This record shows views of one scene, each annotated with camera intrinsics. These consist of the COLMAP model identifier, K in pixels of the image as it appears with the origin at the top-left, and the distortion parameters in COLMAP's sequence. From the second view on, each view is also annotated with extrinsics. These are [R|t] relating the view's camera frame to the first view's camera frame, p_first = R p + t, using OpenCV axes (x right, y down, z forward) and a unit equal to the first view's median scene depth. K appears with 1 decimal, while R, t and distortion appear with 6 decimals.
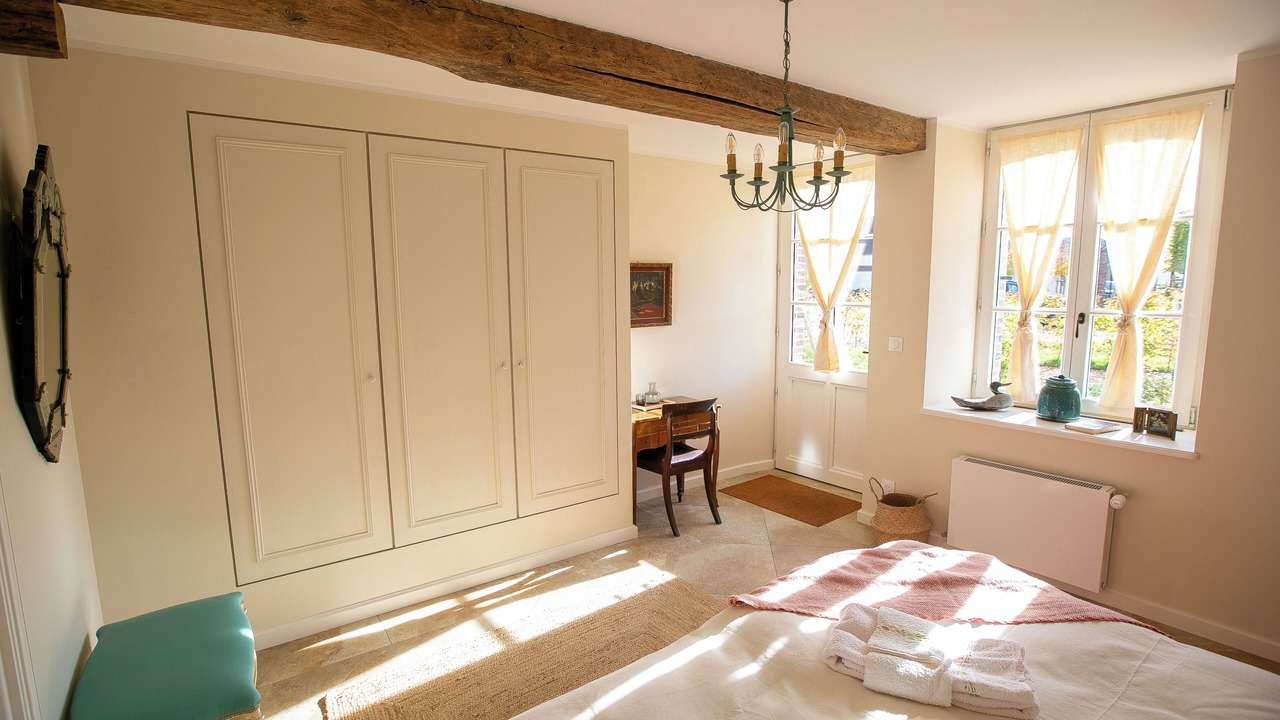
lens RADIAL K [[599.5, 0, 640.0], [0, 599.5, 360.0], [0, 0, 1]] dist [-0.041813, 0.000285]
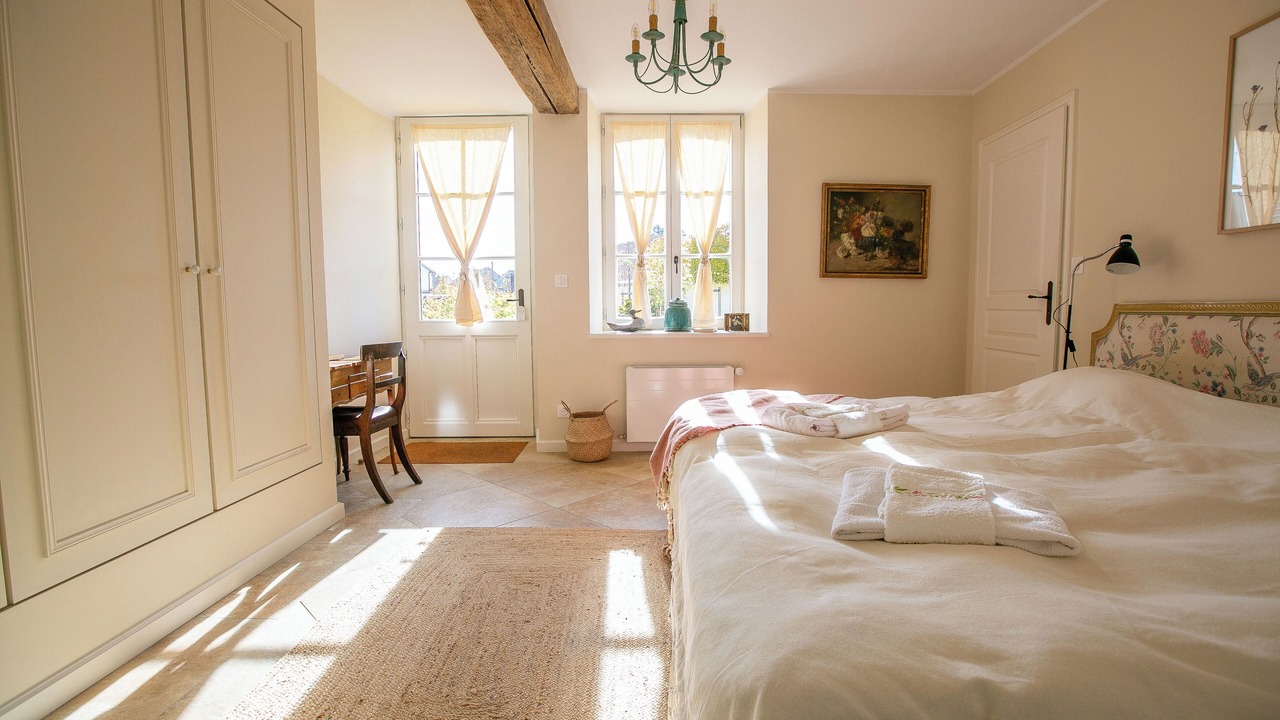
lens RADIAL K [[583.6, 0, 636.4], [0, 583.6, 353.0], [0, 0, 1]] dist [-0.061067, 0.025766]
pose [[0.607548, -0.058761, 0.792106, -0.390375], [0.108814, 0.994015, -0.009721, 0.144090], [-0.786794, 0.092098, 0.610306, 0.237262]]
